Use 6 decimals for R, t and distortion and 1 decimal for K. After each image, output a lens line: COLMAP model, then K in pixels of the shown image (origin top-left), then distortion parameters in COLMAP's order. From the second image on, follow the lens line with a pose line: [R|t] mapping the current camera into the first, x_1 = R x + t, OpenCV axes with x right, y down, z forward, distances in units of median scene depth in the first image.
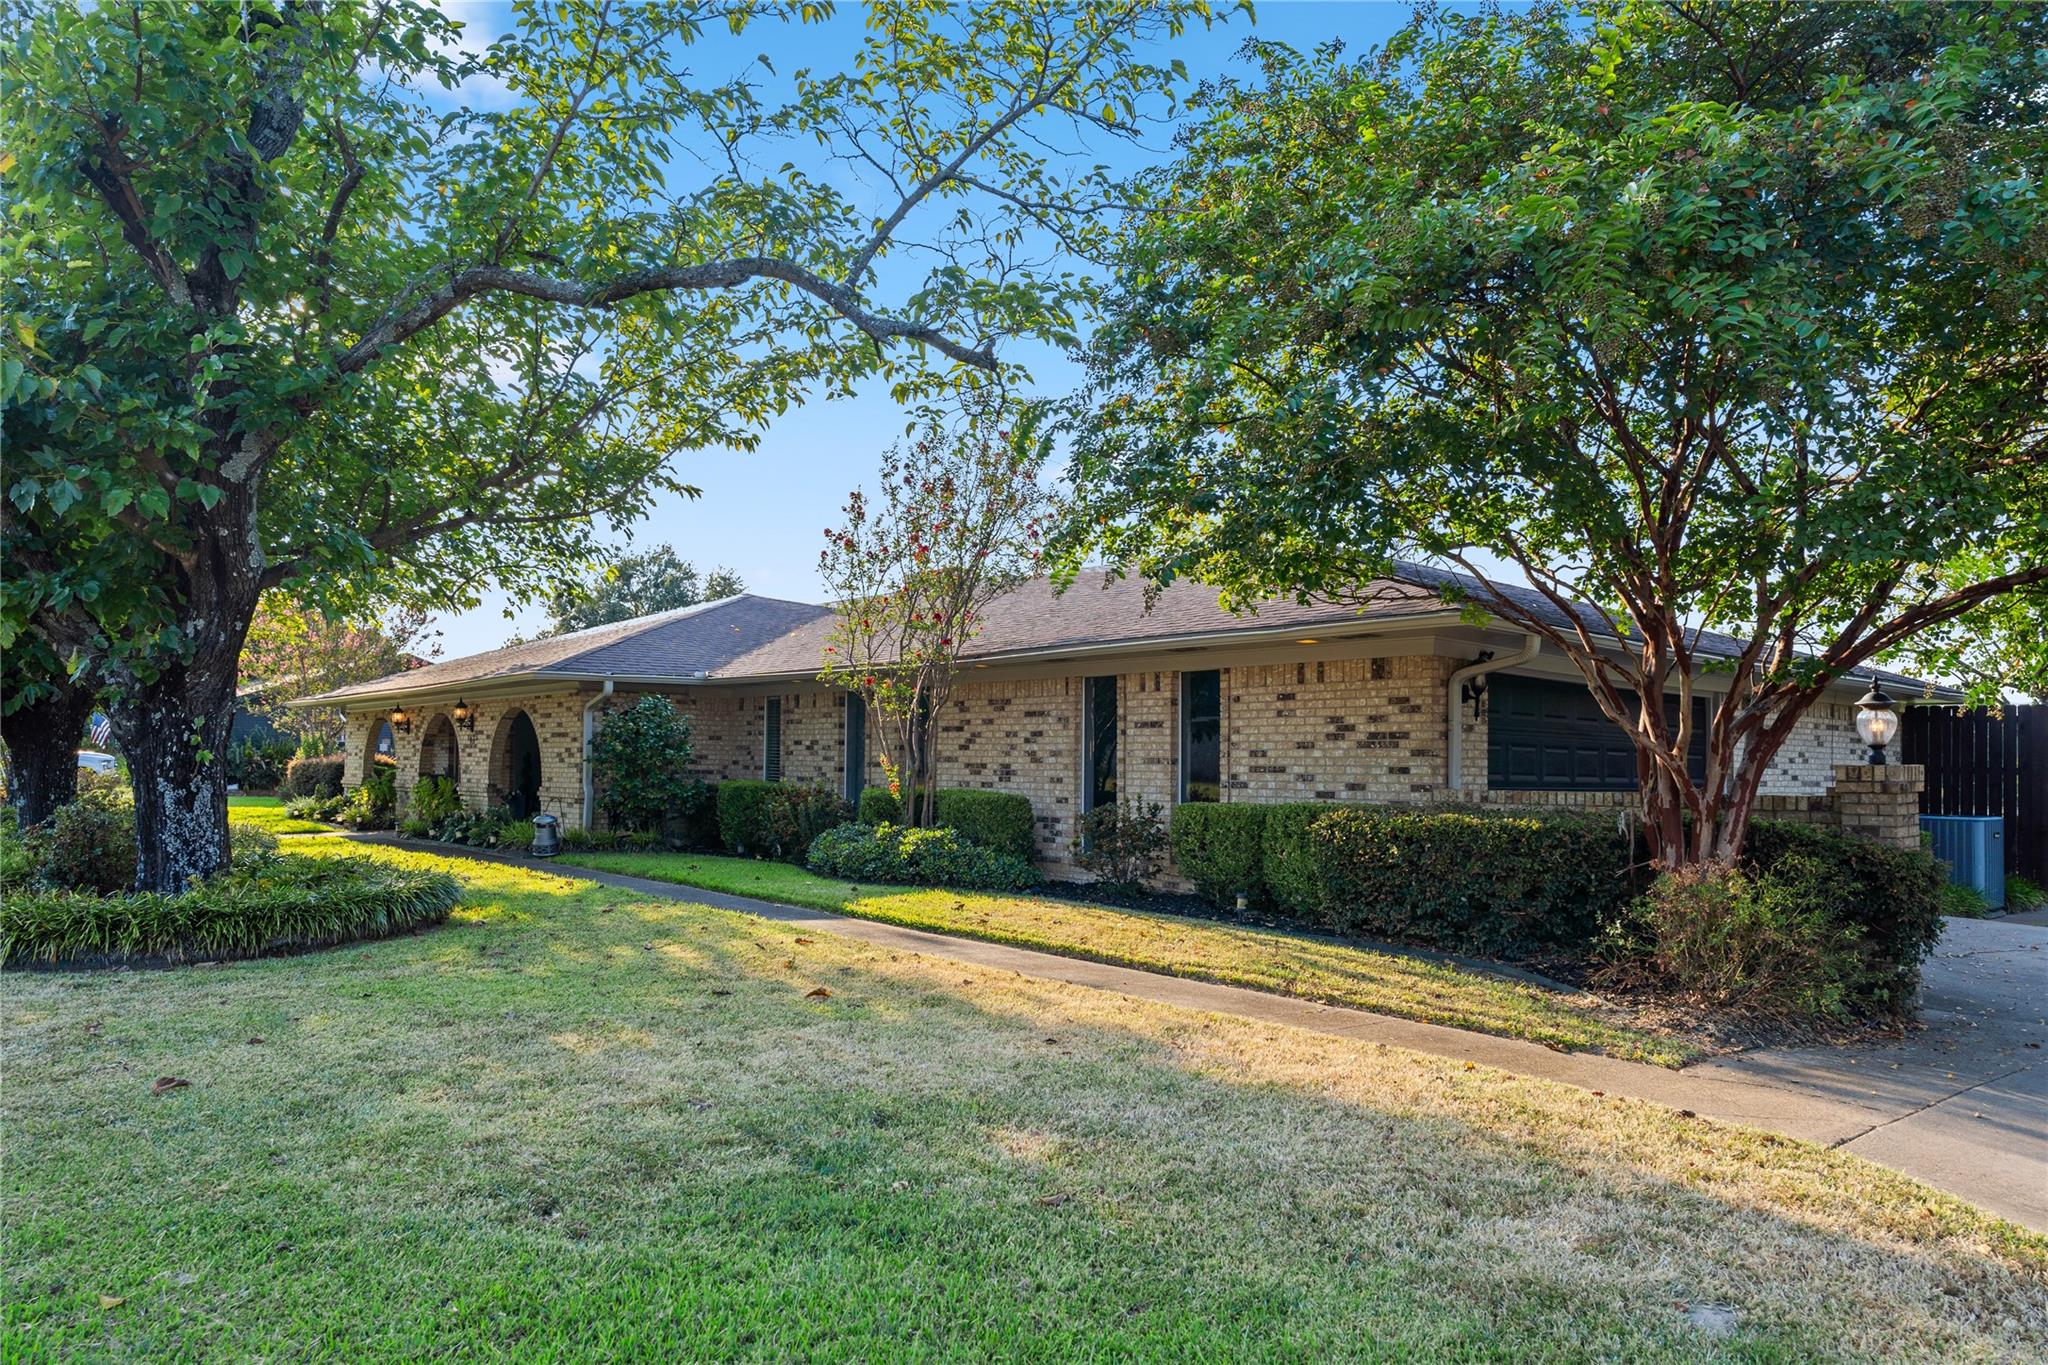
lens RADIAL K [[1330.8, 0, 1023.2], [0, 1330.8, 694.0], [0, 0, 1]] dist [0.001426, 0.000506]
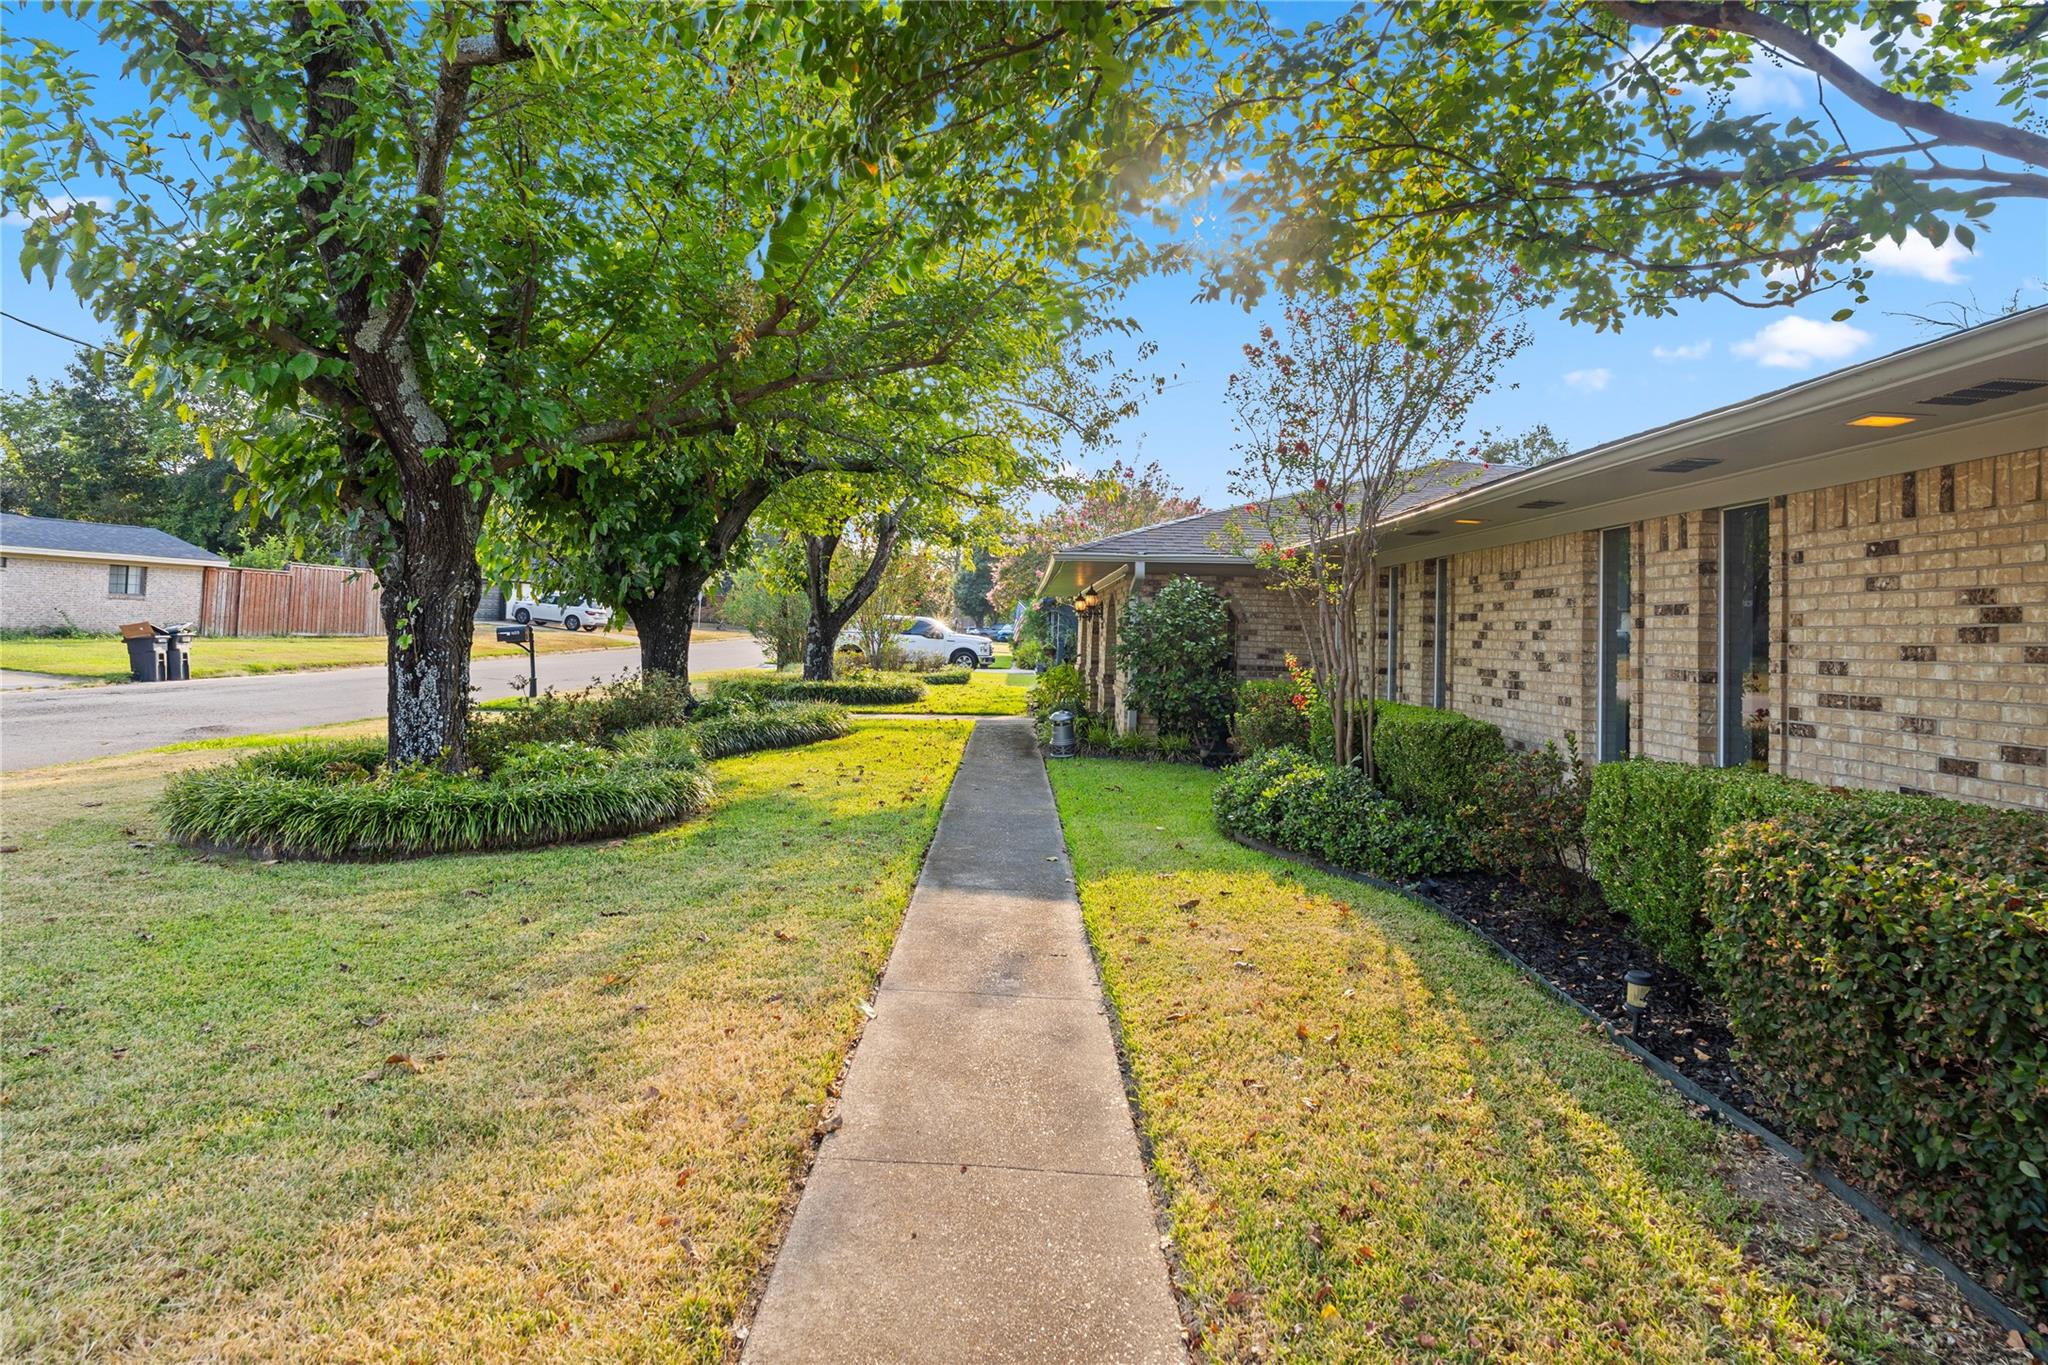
lens RADIAL K [[1279.3, 0, 1014.0], [0, 1279.3, 566.7], [0, 0, 1]] dist [-0.002303, -0.000054]
pose [[0.758933, -0.022048, -0.650795, 0.250193], [0.012117, 0.999732, -0.019739, 0.013348], [0.651056, 0.007094, 0.758997, 0.449498]]
